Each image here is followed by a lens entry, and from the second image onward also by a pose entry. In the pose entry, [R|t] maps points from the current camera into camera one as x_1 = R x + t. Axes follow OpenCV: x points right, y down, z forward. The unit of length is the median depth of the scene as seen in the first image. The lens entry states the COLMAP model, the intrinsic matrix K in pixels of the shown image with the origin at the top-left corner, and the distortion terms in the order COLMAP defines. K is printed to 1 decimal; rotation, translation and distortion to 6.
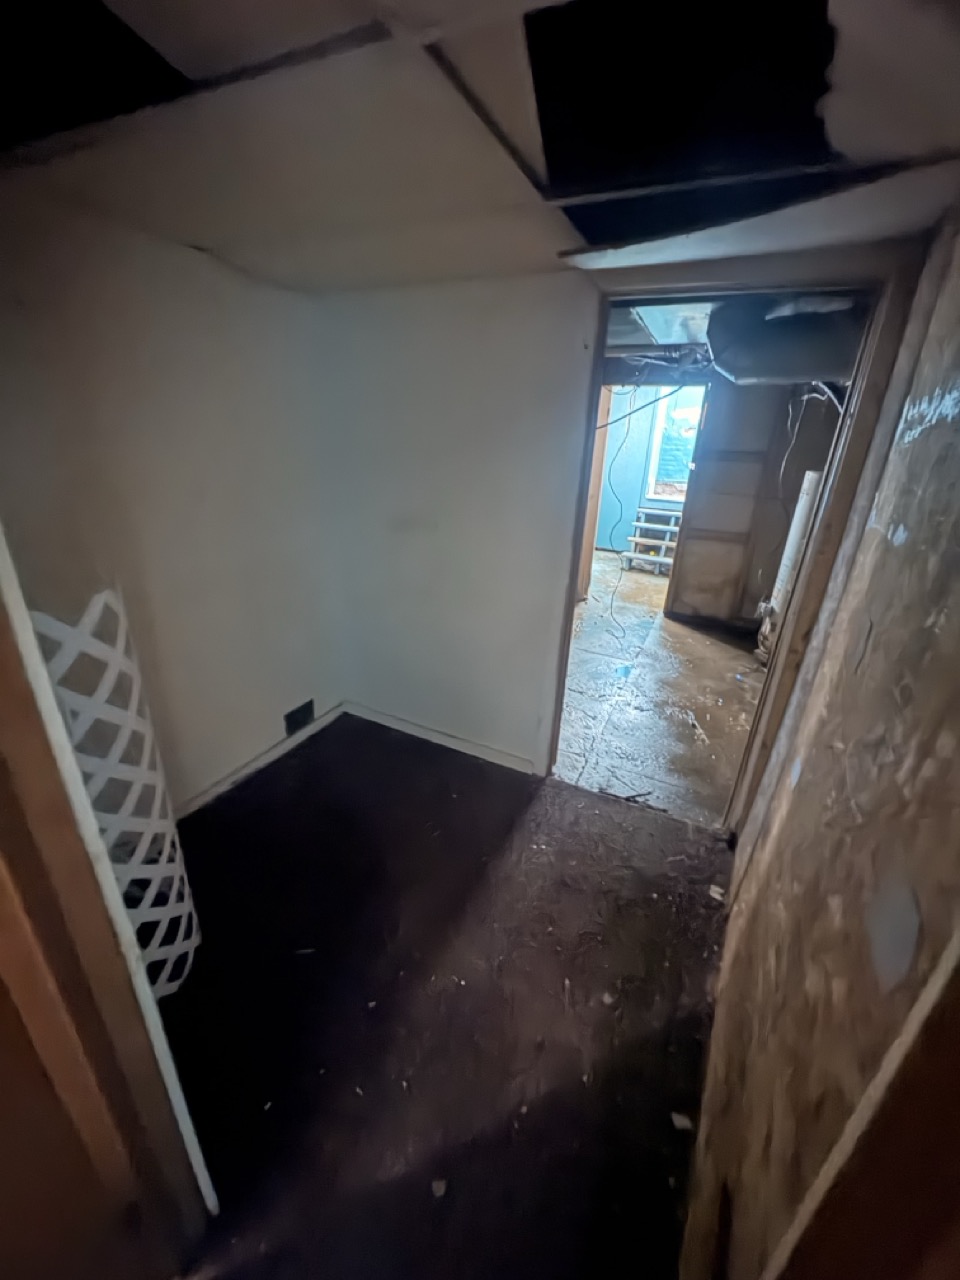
lens RADIAL K [[518.2, 0, 480.0], [0, 518.2, 640.0], [0, 0, 1]] dist [-0.000057, 0.000097]
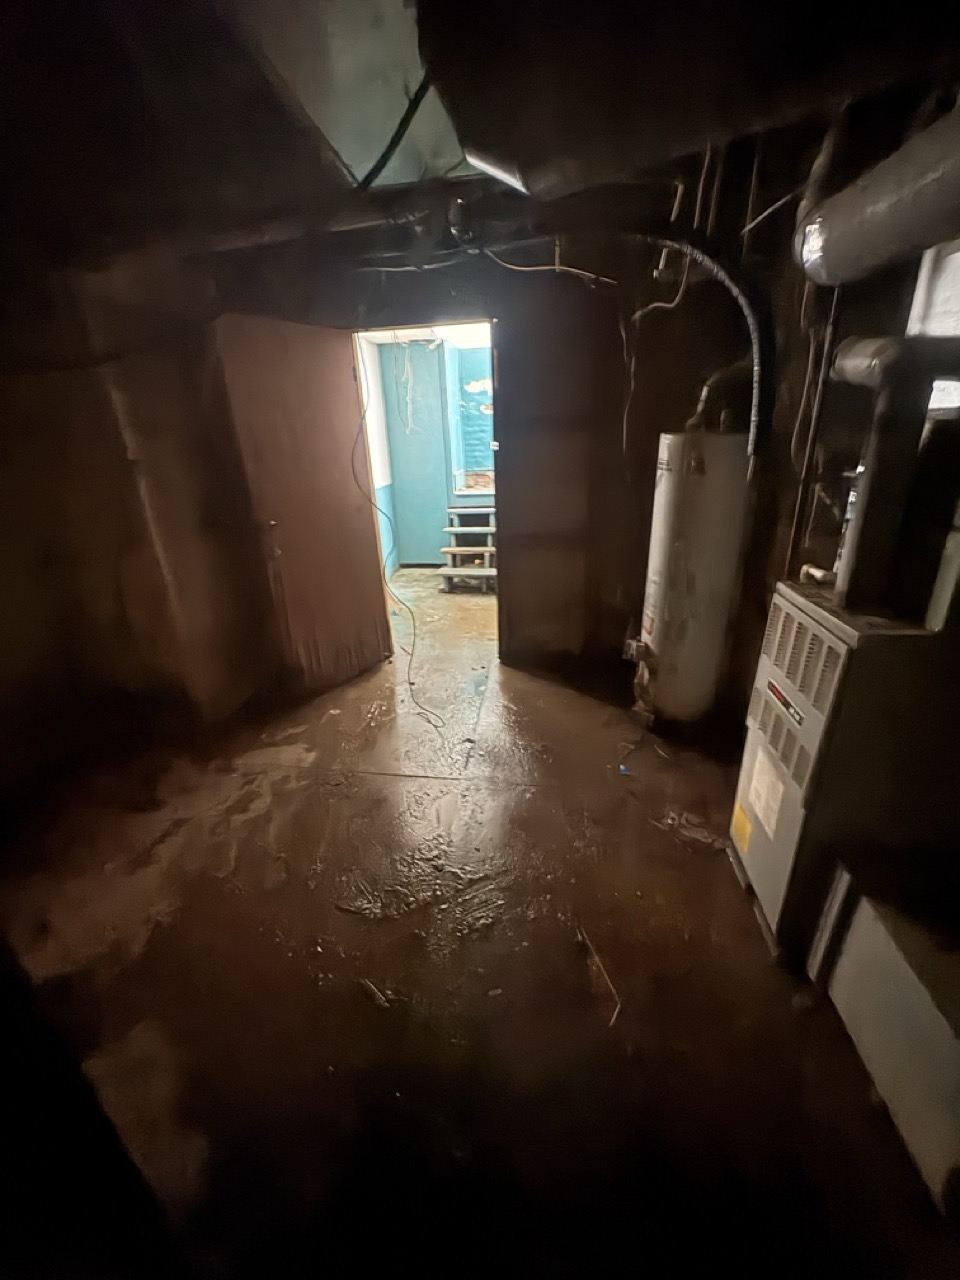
lens RADIAL K [[512.4, 0, 480.0], [0, 512.4, 640.0], [0, 0, 1]] dist [0.000039, 0.000545]
pose [[0.946058, -0.193734, 0.259694, 0.126989], [0.192498, 0.980825, 0.030437, -0.084350], [-0.260611, 0.021195, 0.965211, 0.276232]]
